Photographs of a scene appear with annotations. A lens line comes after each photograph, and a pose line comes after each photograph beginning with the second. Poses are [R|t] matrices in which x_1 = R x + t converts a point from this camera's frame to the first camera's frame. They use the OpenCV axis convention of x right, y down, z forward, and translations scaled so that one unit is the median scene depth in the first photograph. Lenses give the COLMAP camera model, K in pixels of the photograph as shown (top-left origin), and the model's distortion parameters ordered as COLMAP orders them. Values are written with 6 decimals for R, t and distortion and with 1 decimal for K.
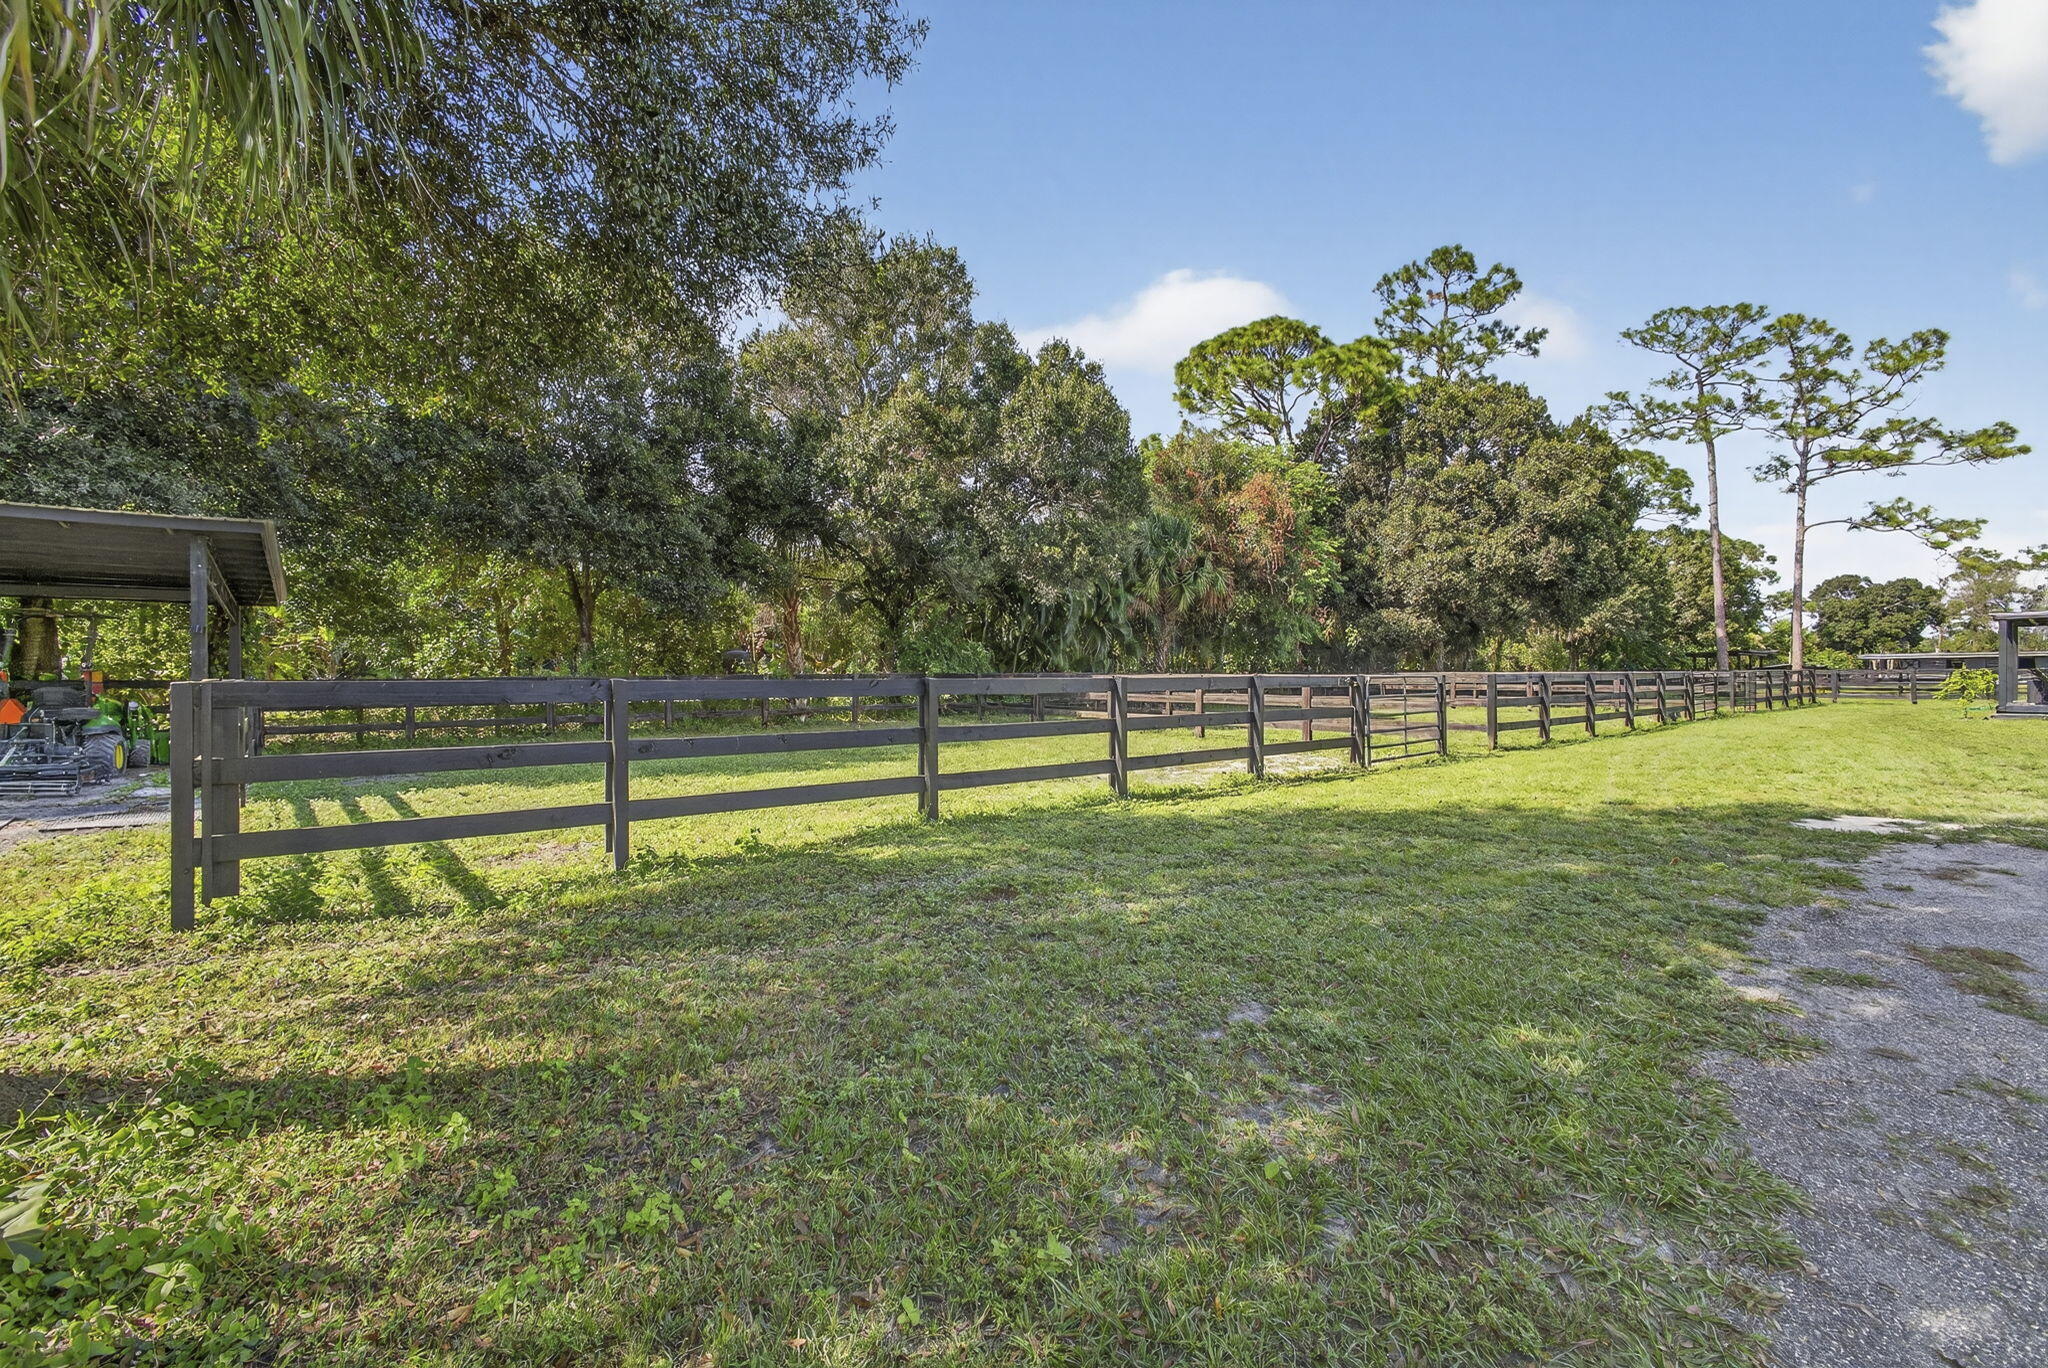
lens RADIAL K [[877.8, 0, 1028.2], [0, 877.8, 685.9], [0, 0, 1]] dist [0.000037, 0.001126]
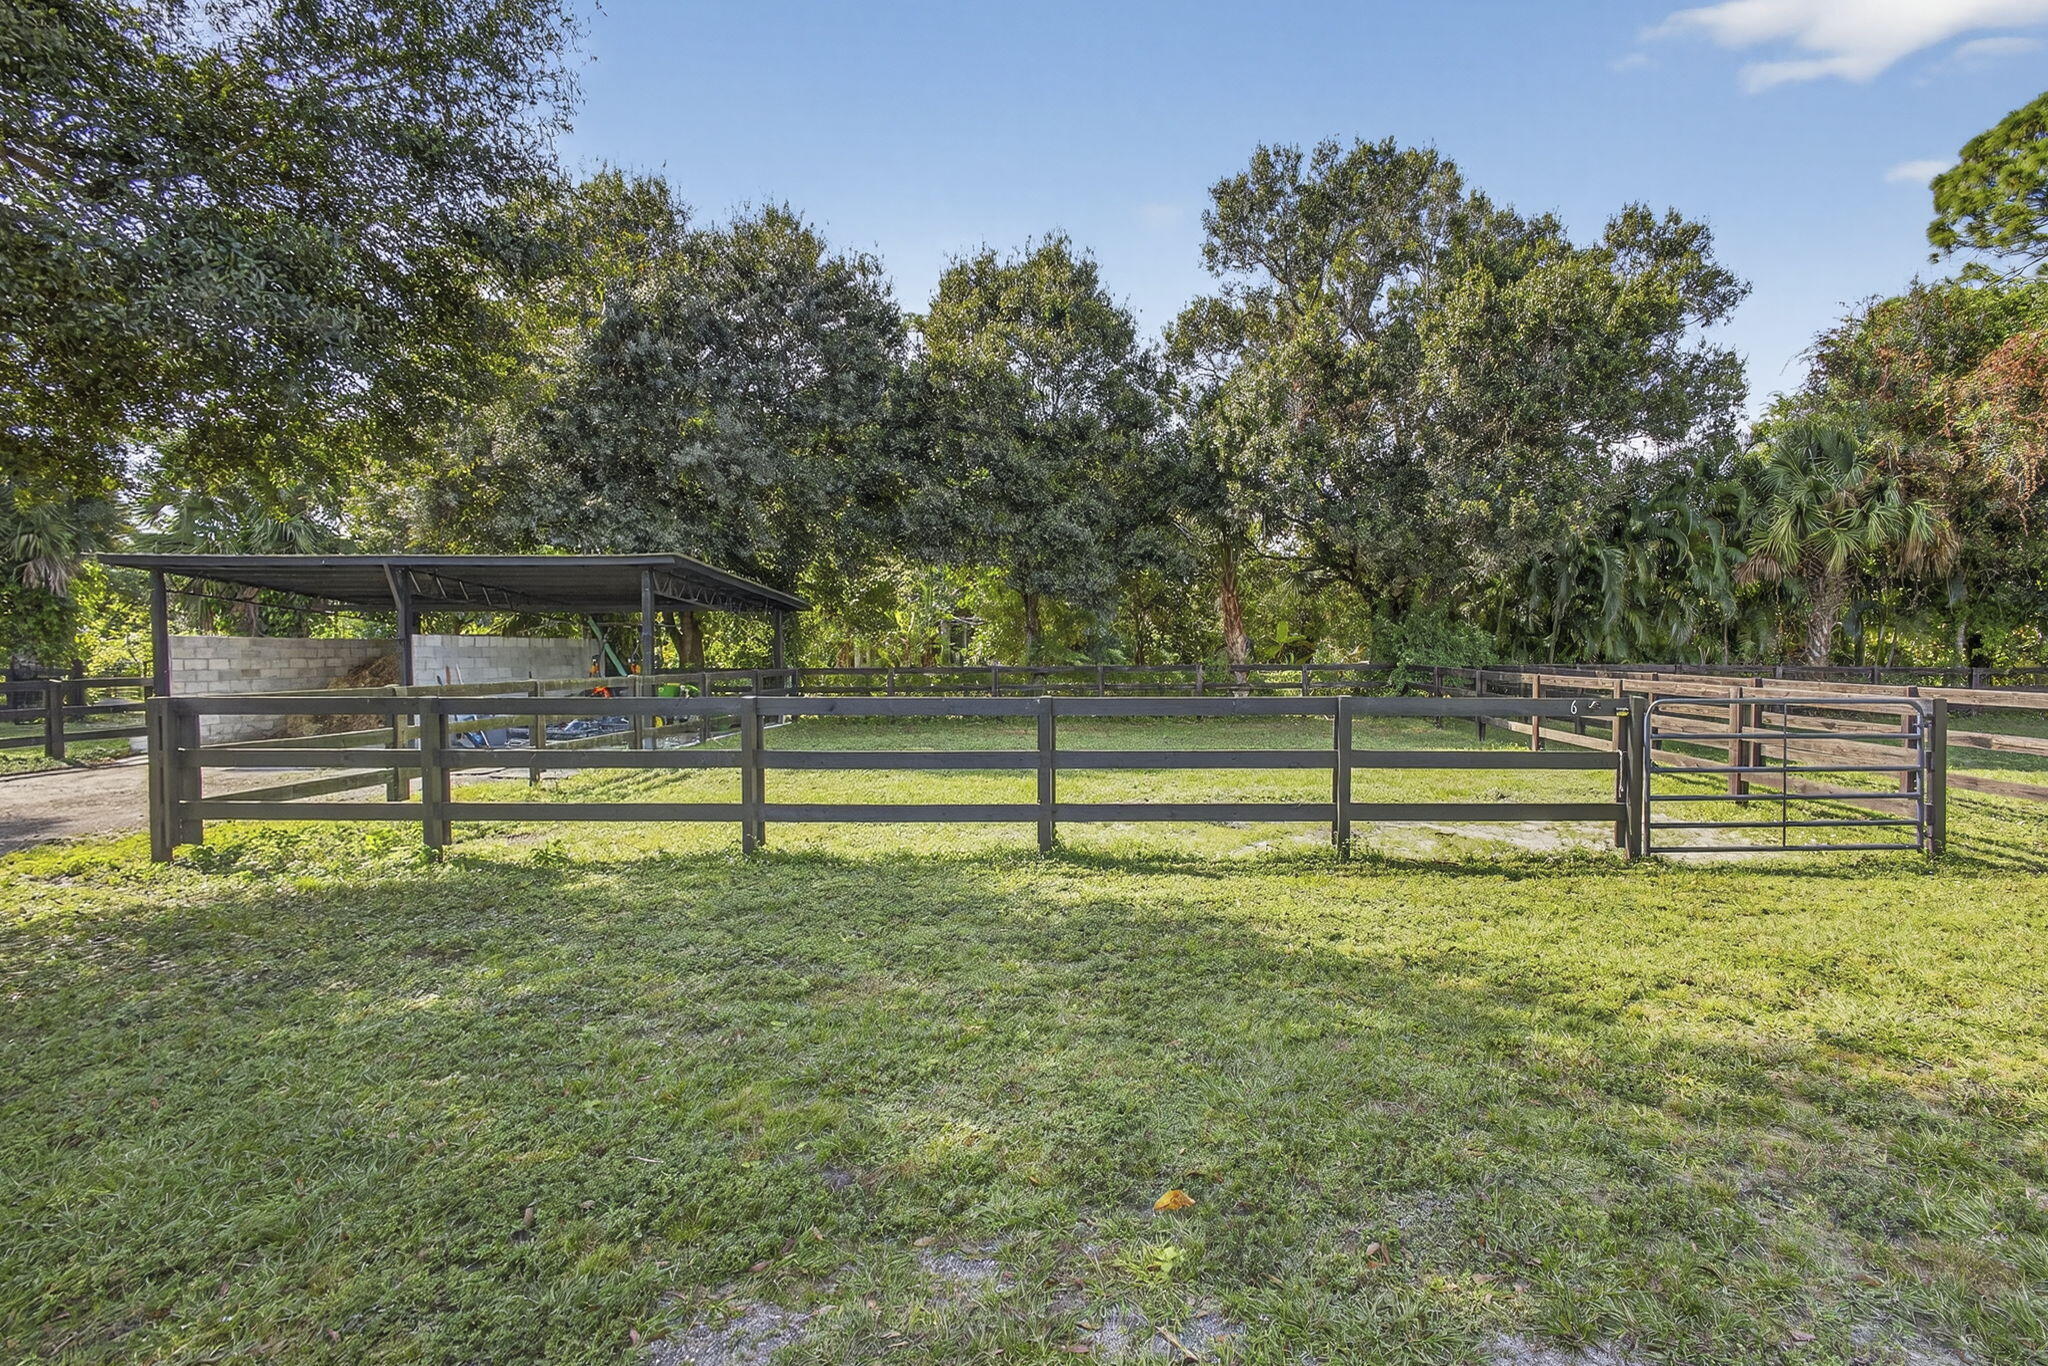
lens RADIAL K [[932.4, 0, 1157.6], [0, 932.4, 677.4], [0, 0, 1]] dist [-0.000157, 0.000442]
pose [[0.779244, 0.023666, -0.626273, 0.163671], [-0.014212, 0.999697, 0.020093, -0.010159], [0.626559, -0.006756, 0.779345, 0.109194]]
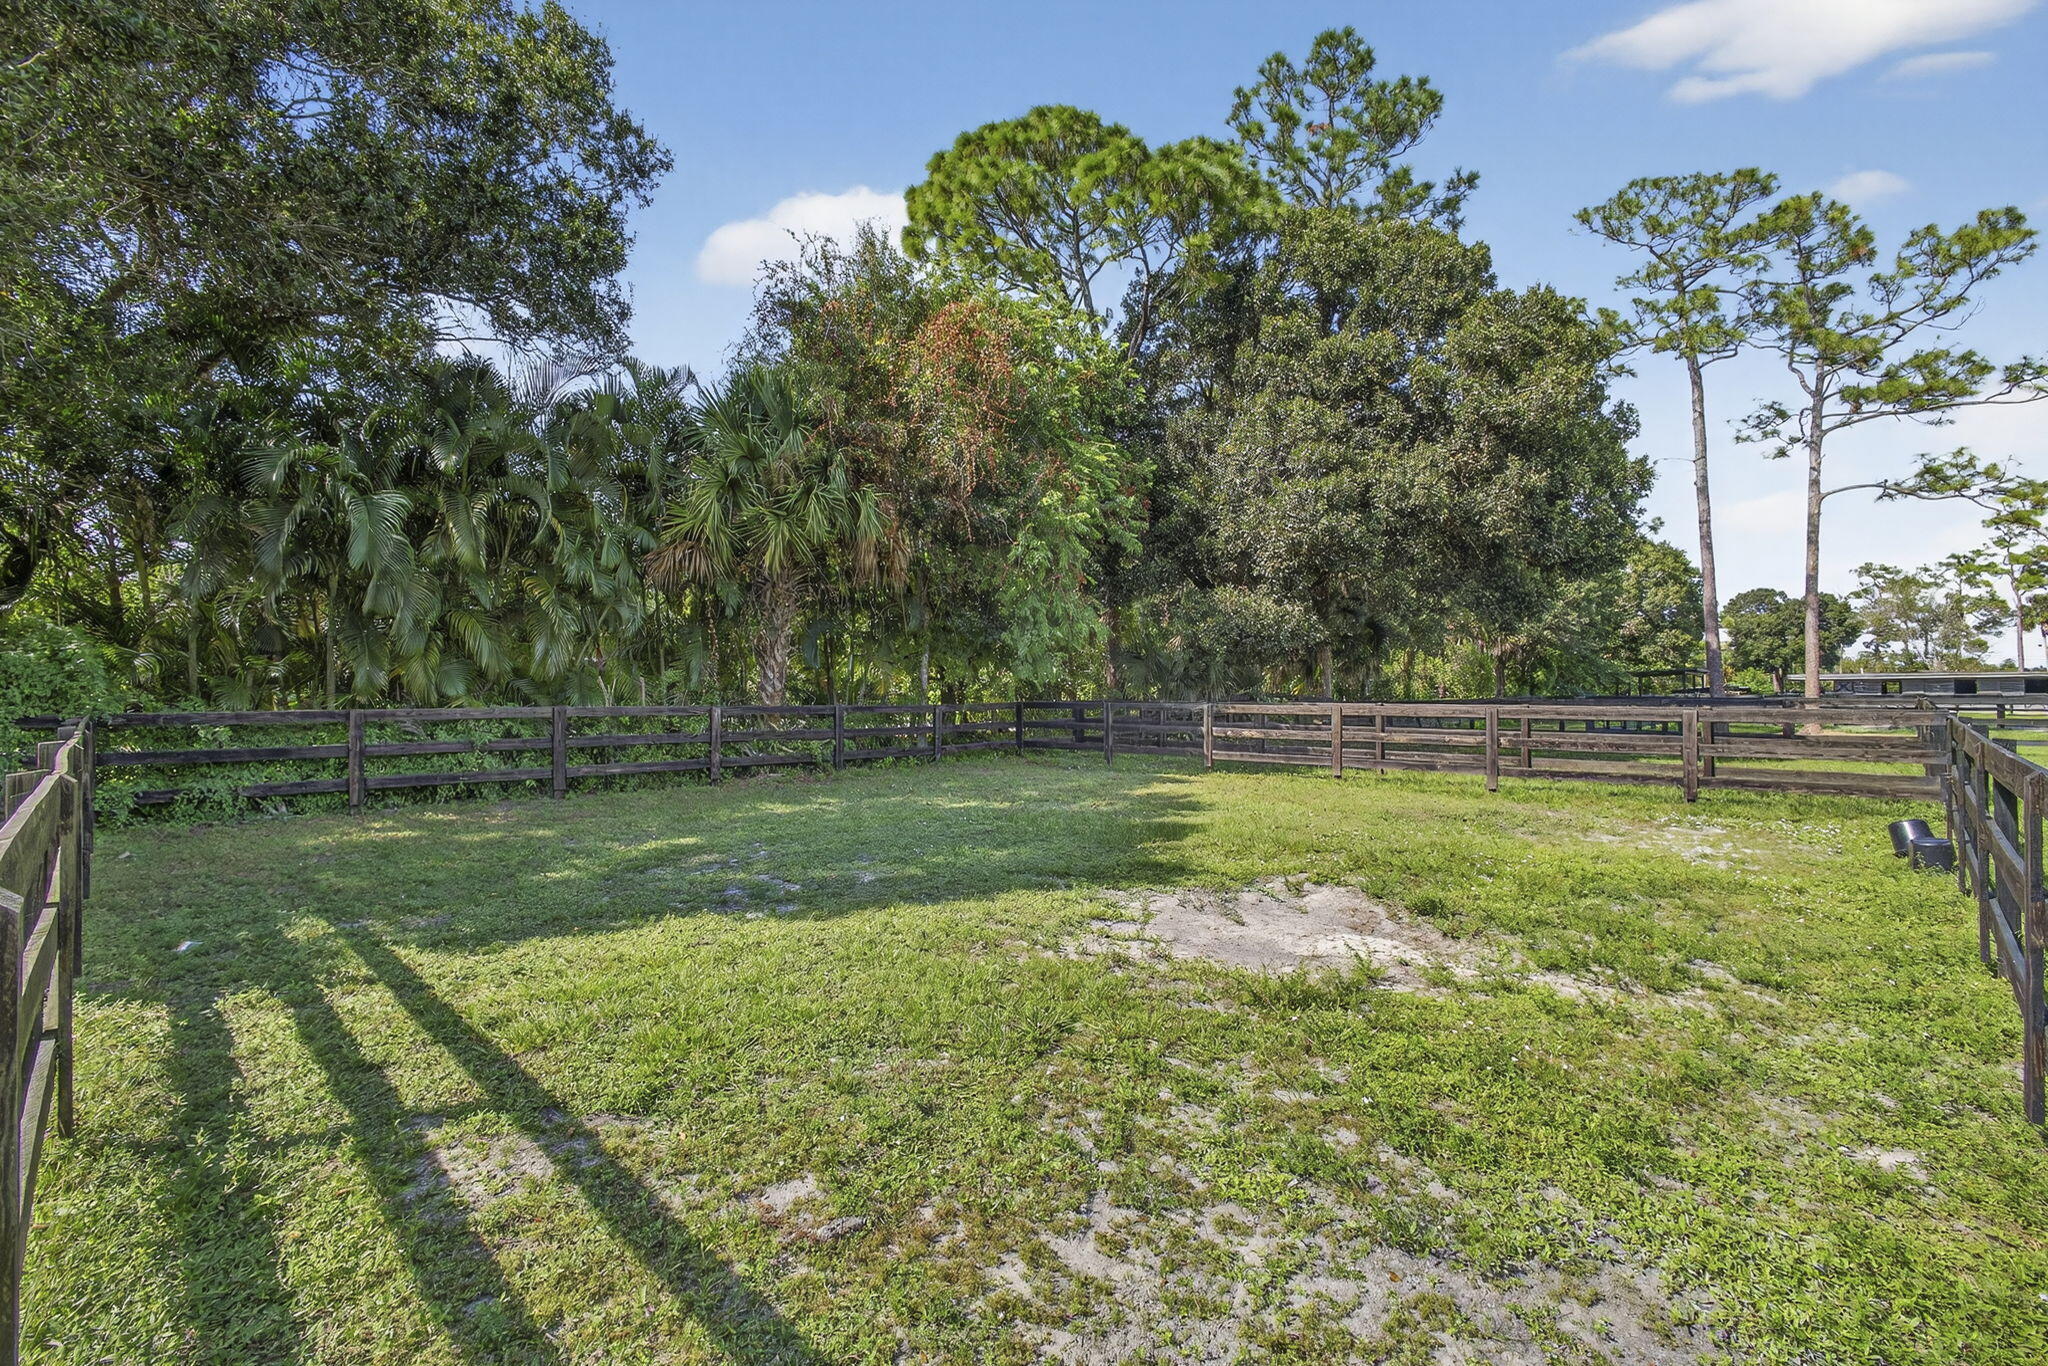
lens RADIAL K [[877.8, 0, 1028.2], [0, 877.8, 684.9], [0, 0, 1]] dist [0.000037, 0.001126]
pose [[0.995702, 0.003406, 0.092554, 0.199310], [-0.001481, 0.999781, -0.020860, -0.012222], [-0.092604, 0.020633, 0.995489, 0.393769]]
